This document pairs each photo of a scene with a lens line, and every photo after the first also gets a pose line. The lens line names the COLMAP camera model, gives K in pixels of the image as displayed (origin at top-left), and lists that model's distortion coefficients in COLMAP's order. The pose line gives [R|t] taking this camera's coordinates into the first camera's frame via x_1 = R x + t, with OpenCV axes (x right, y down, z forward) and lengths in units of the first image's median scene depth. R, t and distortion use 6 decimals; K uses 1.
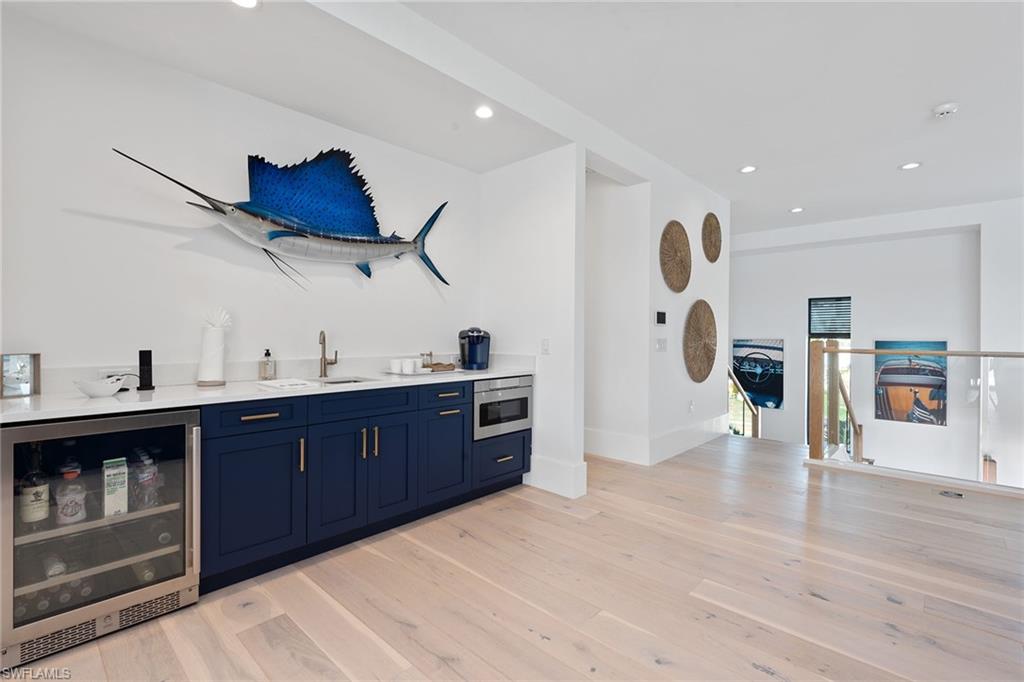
lens RADIAL K [[472.6, 0, 503.4], [0, 472.6, 340.3], [0, 0, 1]] dist [0.001783, 0.000026]
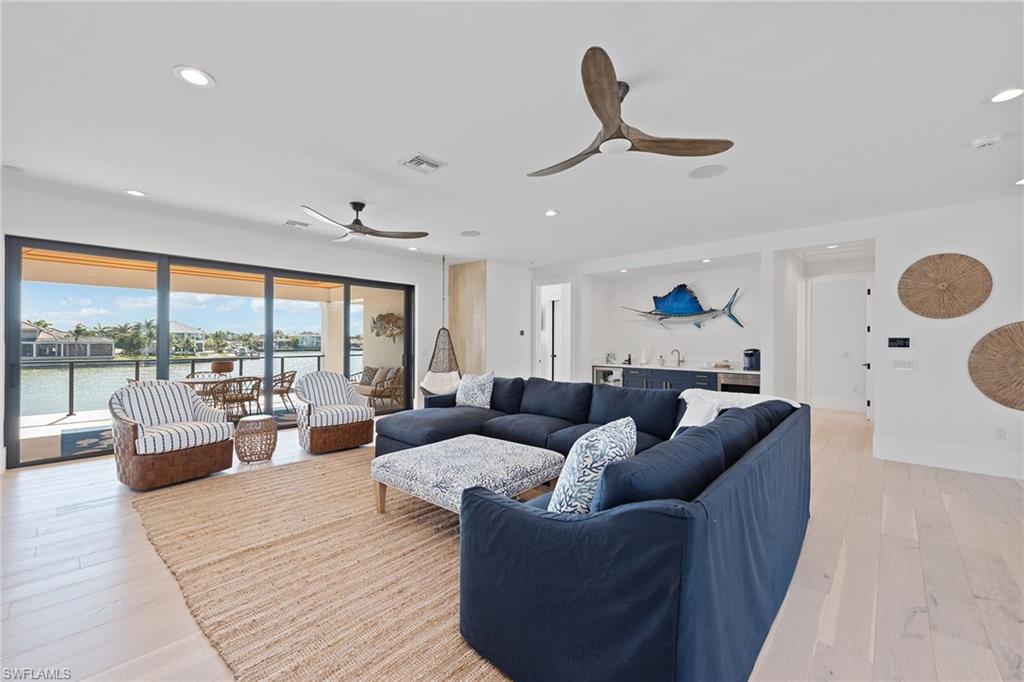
lens RADIAL K [[418.1, 0, 515.1], [0, 418.1, 338.8], [0, 0, 1]] dist [0.002491, 0.000394]
pose [[0.023394, -0.006717, -0.999704, 1.940688], [-0.013219, 0.999888, -0.007028, -0.050413], [0.999639, 0.013379, 0.023303, -0.023992]]
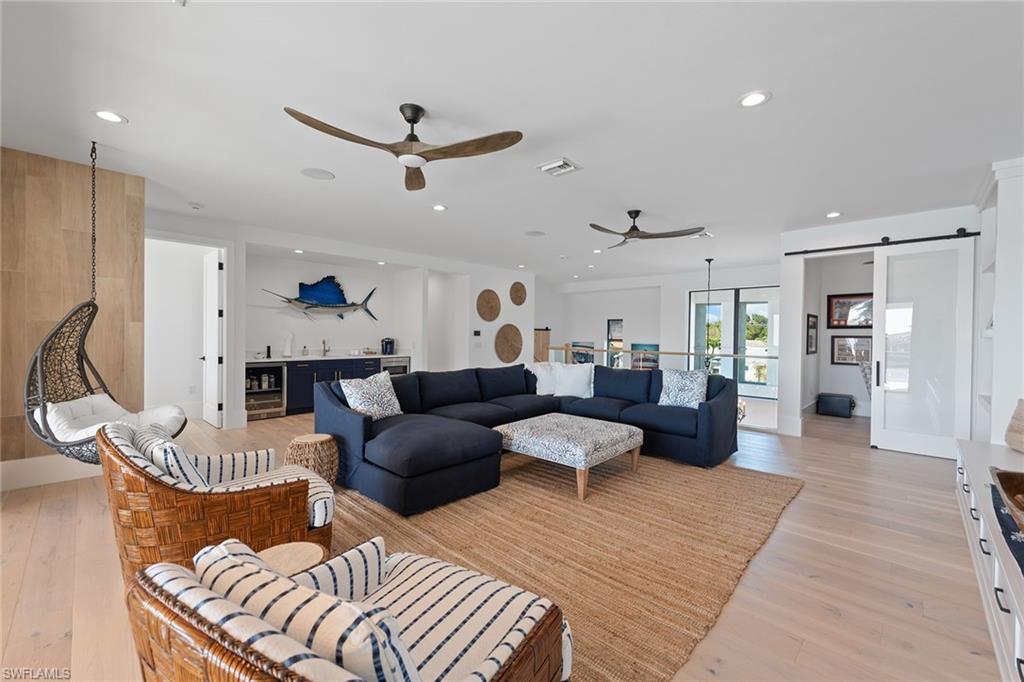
lens RADIAL K [[418.1, 0, 515.1], [0, 418.1, 338.8], [0, 0, 1]] dist [0.002491, 0.000394]
pose [[0.999754, 0.008724, 0.020414, 0.664569], [-0.008702, 0.999961, -0.001139, -0.028869], [-0.020423, 0.000961, 0.999791, -1.430318]]
